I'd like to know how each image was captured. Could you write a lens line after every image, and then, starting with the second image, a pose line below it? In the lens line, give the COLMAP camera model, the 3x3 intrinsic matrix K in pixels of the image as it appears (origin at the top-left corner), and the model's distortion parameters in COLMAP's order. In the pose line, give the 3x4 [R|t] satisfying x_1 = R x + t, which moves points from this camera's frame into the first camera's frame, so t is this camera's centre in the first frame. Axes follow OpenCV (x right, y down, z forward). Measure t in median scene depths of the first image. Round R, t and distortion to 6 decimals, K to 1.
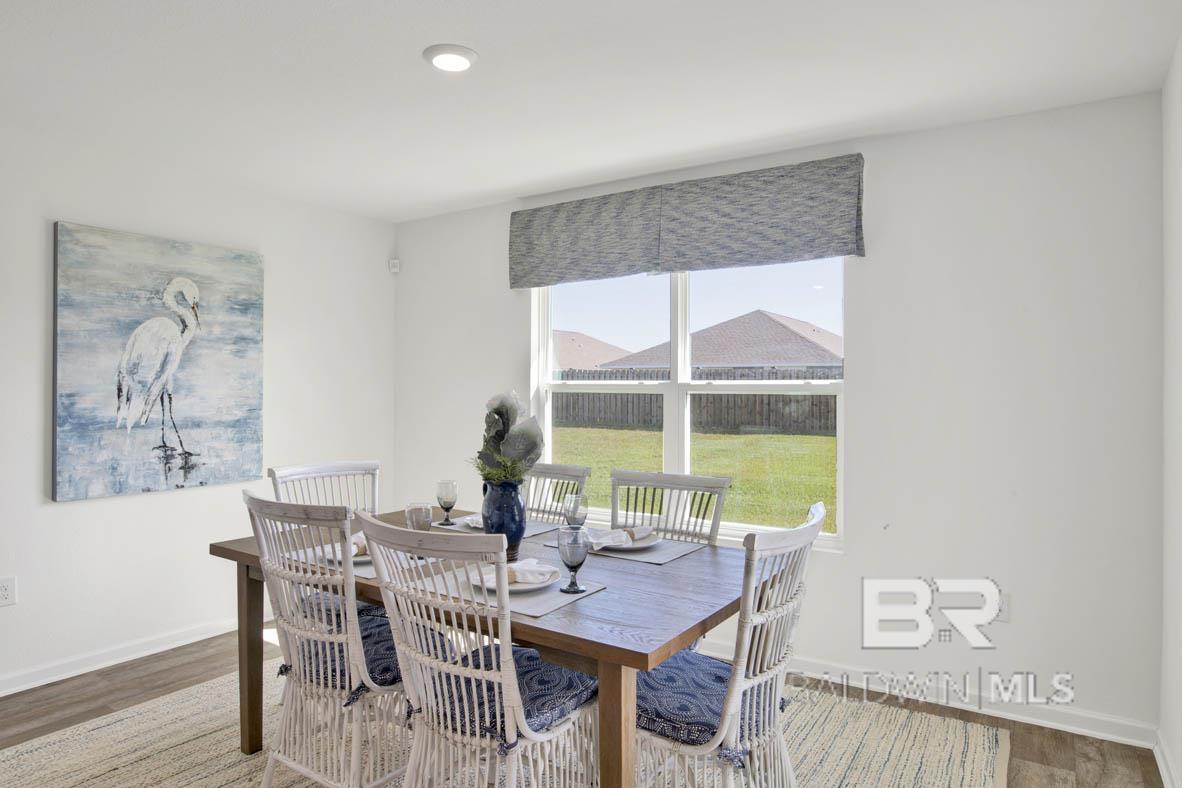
lens RADIAL K [[718.3, 0, 598.1], [0, 718.3, 388.4], [0, 0, 1]] dist [-0.046832, 0.002414]
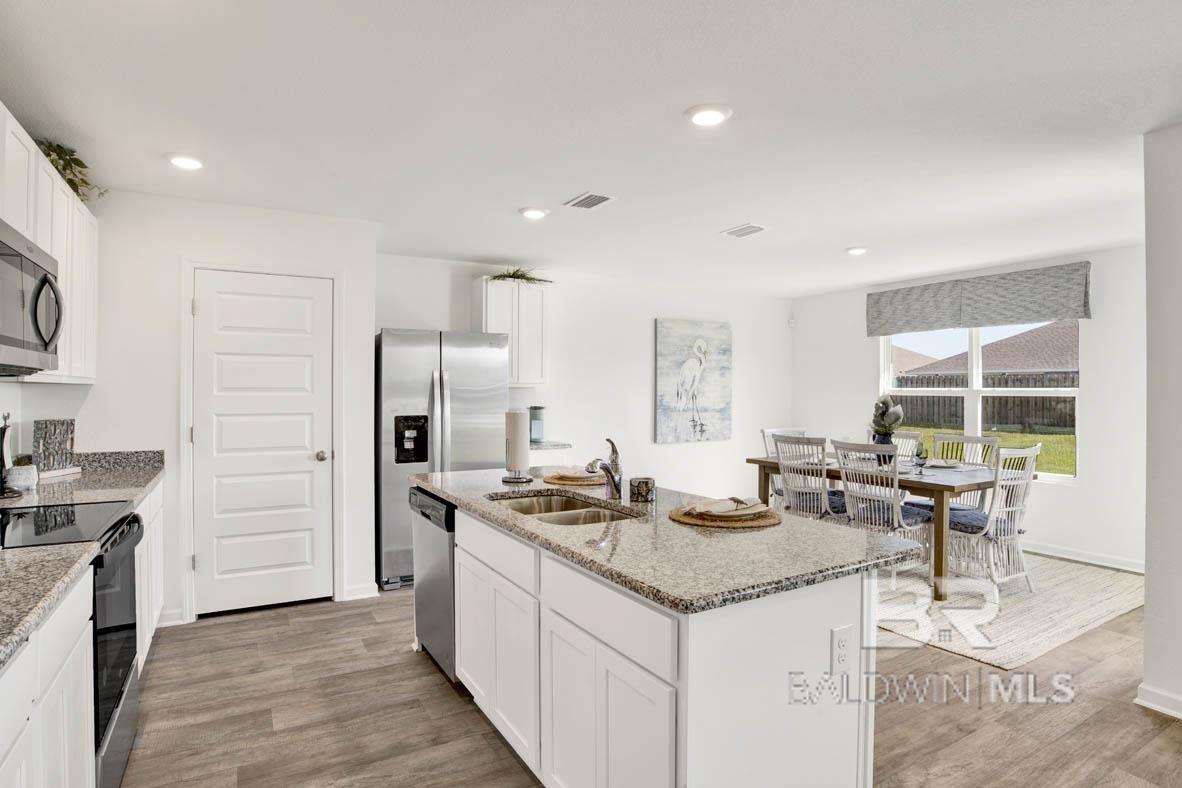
lens RADIAL K [[627.4, 0, 587.9], [0, 627.4, 388.5], [0, 0, 1]] dist [-0.076893, 0.037550]
pose [[0.892740, -0.002176, -0.450566, -0.059160], [-0.000344, 0.999985, -0.005512, -0.002117], [0.450572, 0.005076, 0.892726, -0.809527]]
